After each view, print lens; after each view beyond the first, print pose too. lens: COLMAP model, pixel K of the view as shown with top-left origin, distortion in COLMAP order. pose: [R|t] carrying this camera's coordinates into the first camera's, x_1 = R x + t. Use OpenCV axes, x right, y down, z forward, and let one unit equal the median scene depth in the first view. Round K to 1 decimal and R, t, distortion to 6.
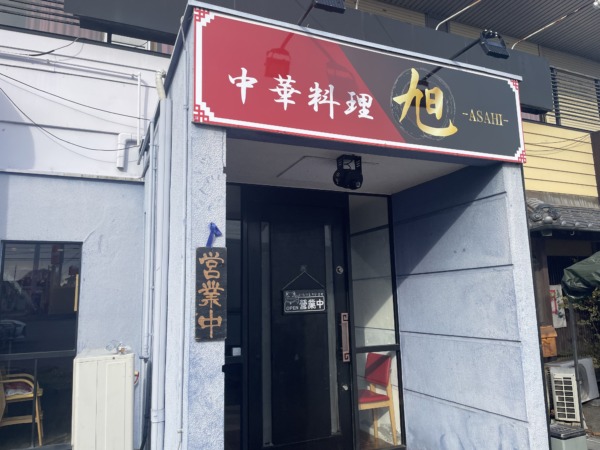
lens RADIAL K [[451.5, 0, 303.0], [0, 451.5, 228.4], [0, 0, 1]] dist [0.004348, 0.001601]
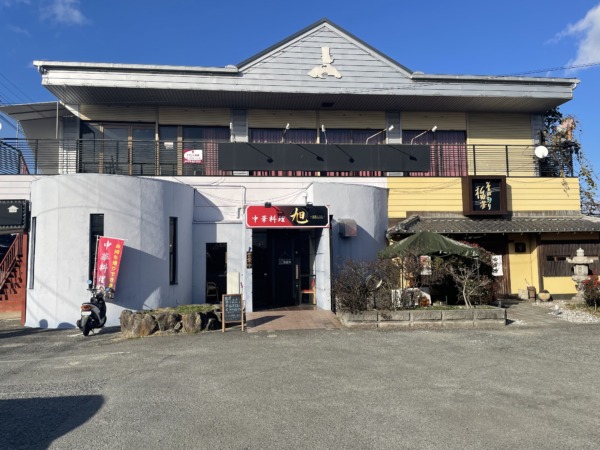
lens RADIAL K [[451.5, 0, 298.4], [0, 451.5, 223.7], [0, 0, 1]] dist [0.004348, 0.001601]
pose [[0.957872, -0.012908, -0.286905, 1.578787], [0.035451, 0.996664, 0.073516, -0.550873], [0.284999, -0.080590, 0.955134, -3.273107]]
